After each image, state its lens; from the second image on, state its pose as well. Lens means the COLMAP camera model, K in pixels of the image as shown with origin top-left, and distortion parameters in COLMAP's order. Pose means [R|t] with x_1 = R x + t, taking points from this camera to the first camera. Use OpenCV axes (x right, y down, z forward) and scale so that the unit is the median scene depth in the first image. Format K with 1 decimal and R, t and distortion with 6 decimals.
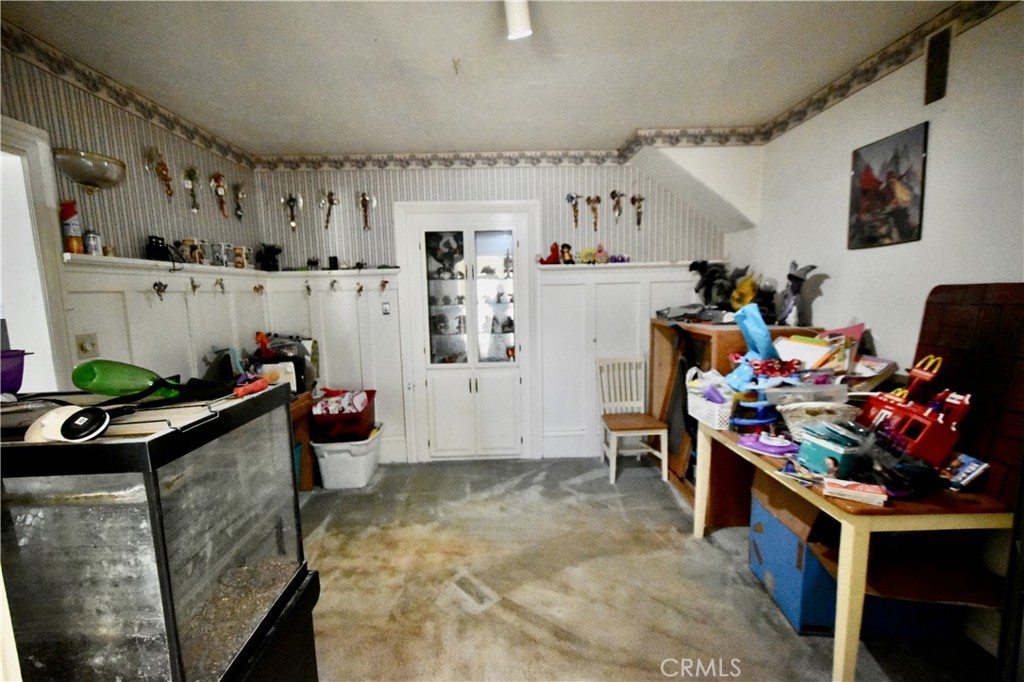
lens RADIAL K [[448.8, 0, 510.7], [0, 448.8, 350.4], [0, 0, 1]] dist [0.005327, -0.004089]
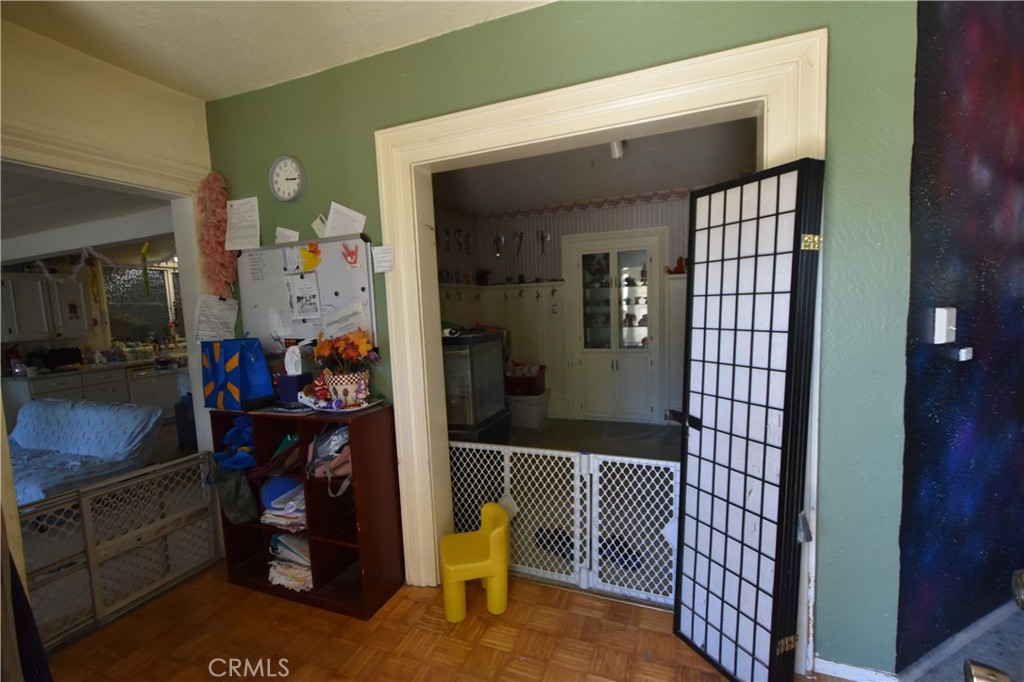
lens RADIAL K [[448.8, 0, 508.0], [0, 448.8, 346.8], [0, 0, 1]] dist [0.005327, -0.004089]
pose [[0.920294, 0.022178, -0.390598, 0.156955], [-0.032277, 0.999292, -0.019309, 0.063329], [0.389893, 0.030378, 0.920359, -0.396943]]
